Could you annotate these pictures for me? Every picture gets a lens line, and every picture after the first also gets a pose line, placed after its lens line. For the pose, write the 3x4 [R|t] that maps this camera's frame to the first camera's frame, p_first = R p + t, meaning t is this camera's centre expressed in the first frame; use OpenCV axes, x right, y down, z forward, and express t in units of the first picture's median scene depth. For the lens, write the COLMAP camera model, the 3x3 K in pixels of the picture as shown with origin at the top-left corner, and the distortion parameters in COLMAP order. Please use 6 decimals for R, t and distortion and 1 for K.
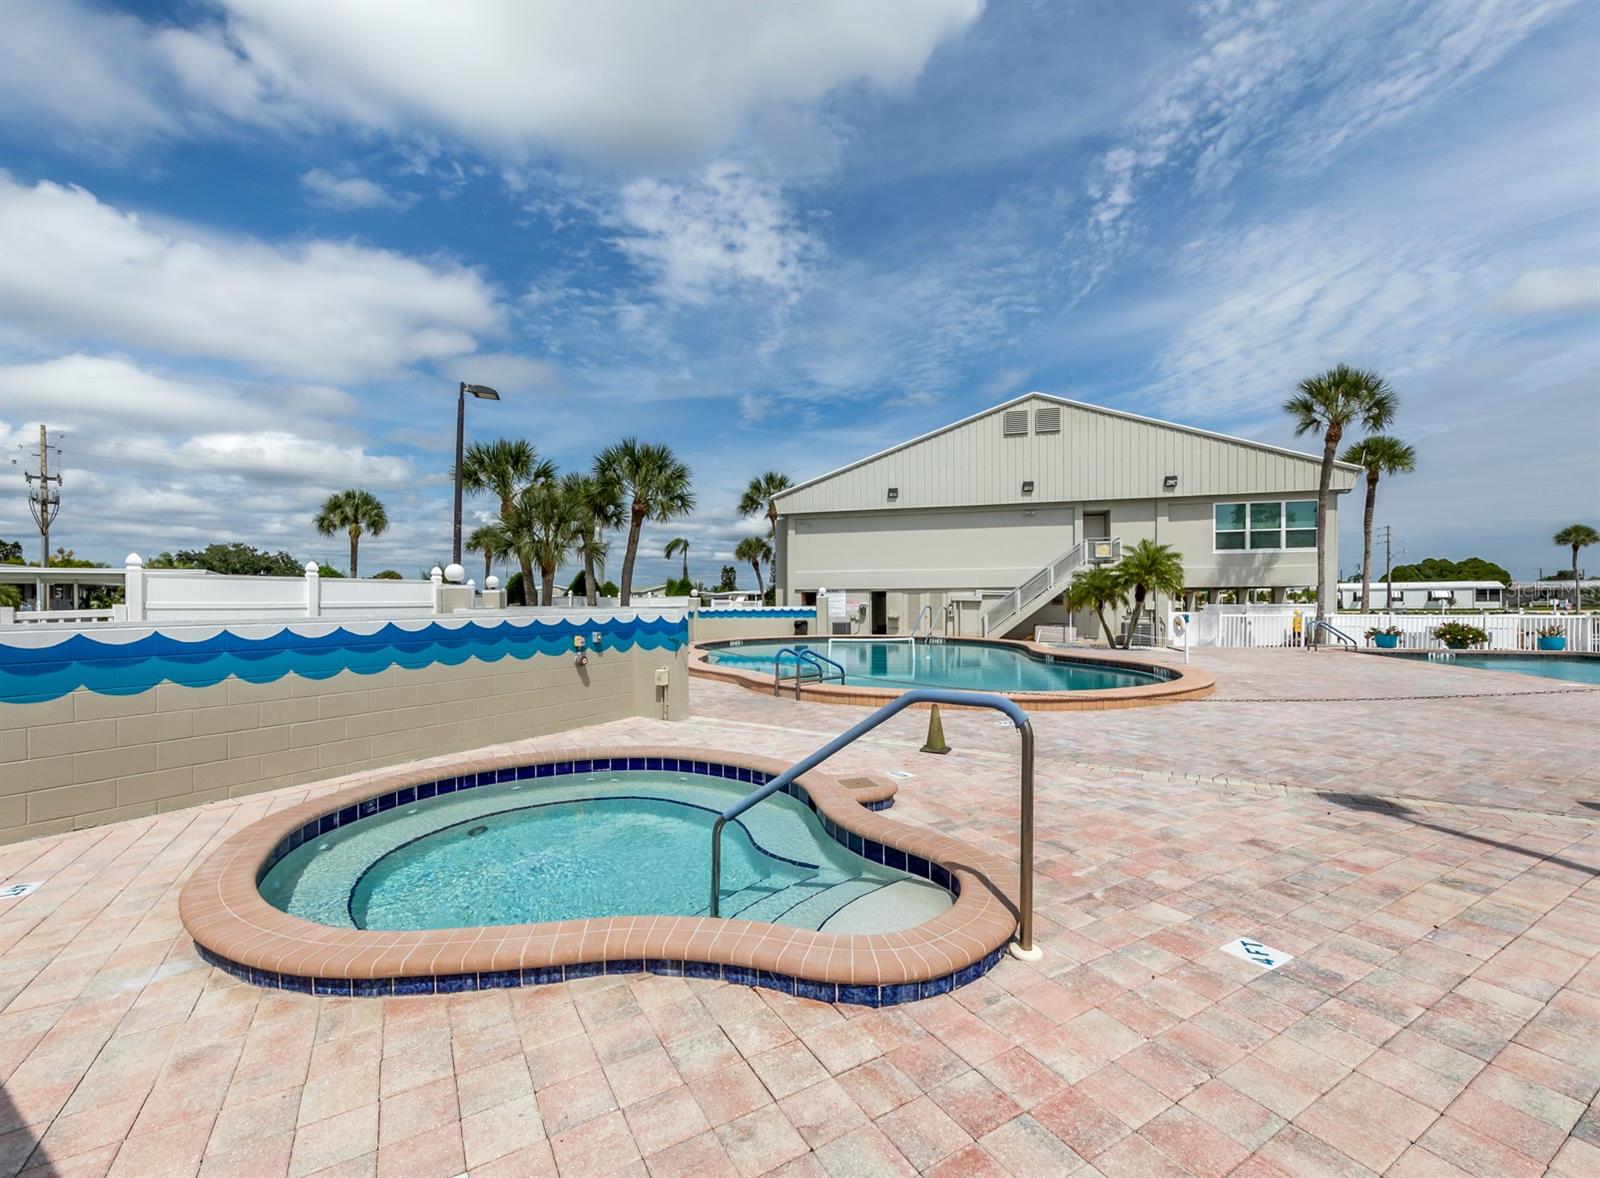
lens RADIAL K [[666.6, 0, 798.9], [0, 666.6, 592.4], [0, 0, 1]] dist [-0.000085, 0.000085]
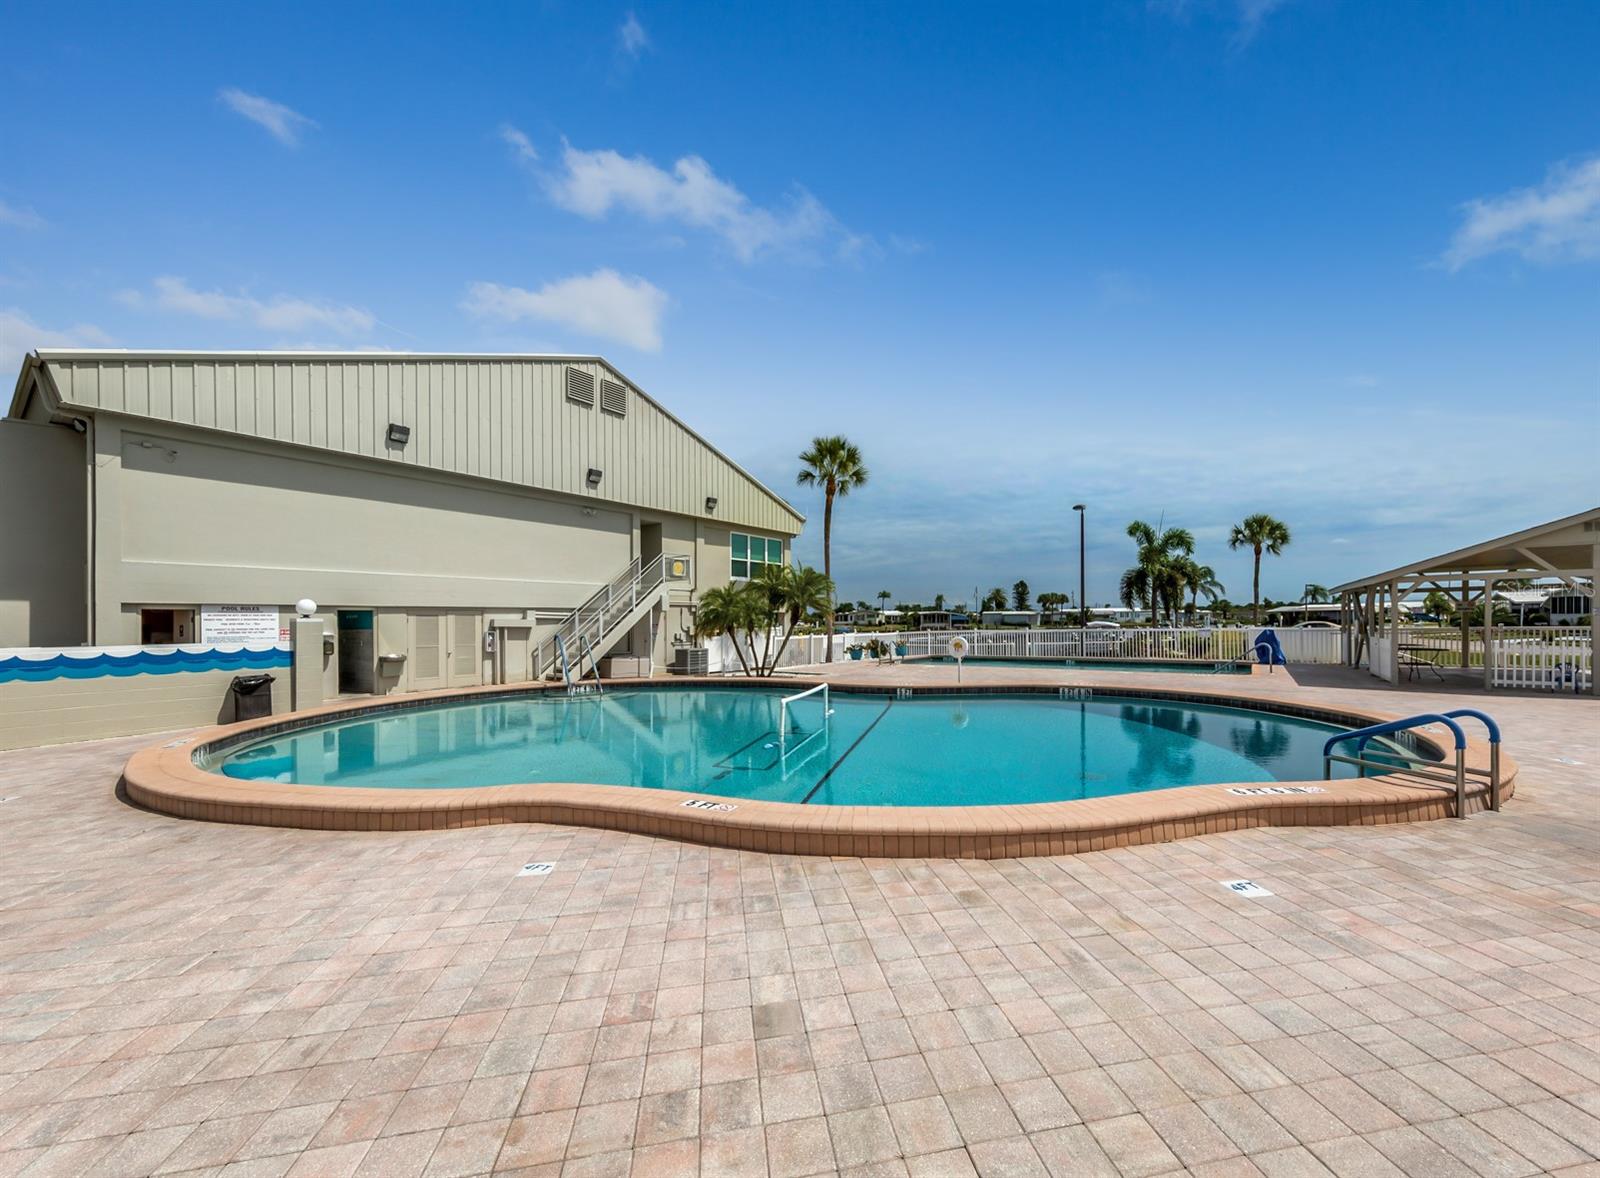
lens RADIAL K [[601.2, 0, 800.0], [0, 601.2, 627.1], [0, 0, 1]] dist [0.000556, 0.000035]
pose [[0.387995, -0.007426, 0.921632, -0.191283], [-0.000560, 0.999965, 0.008292, 0.007328], [-0.921661, -0.003734, 0.387977, 0.496681]]
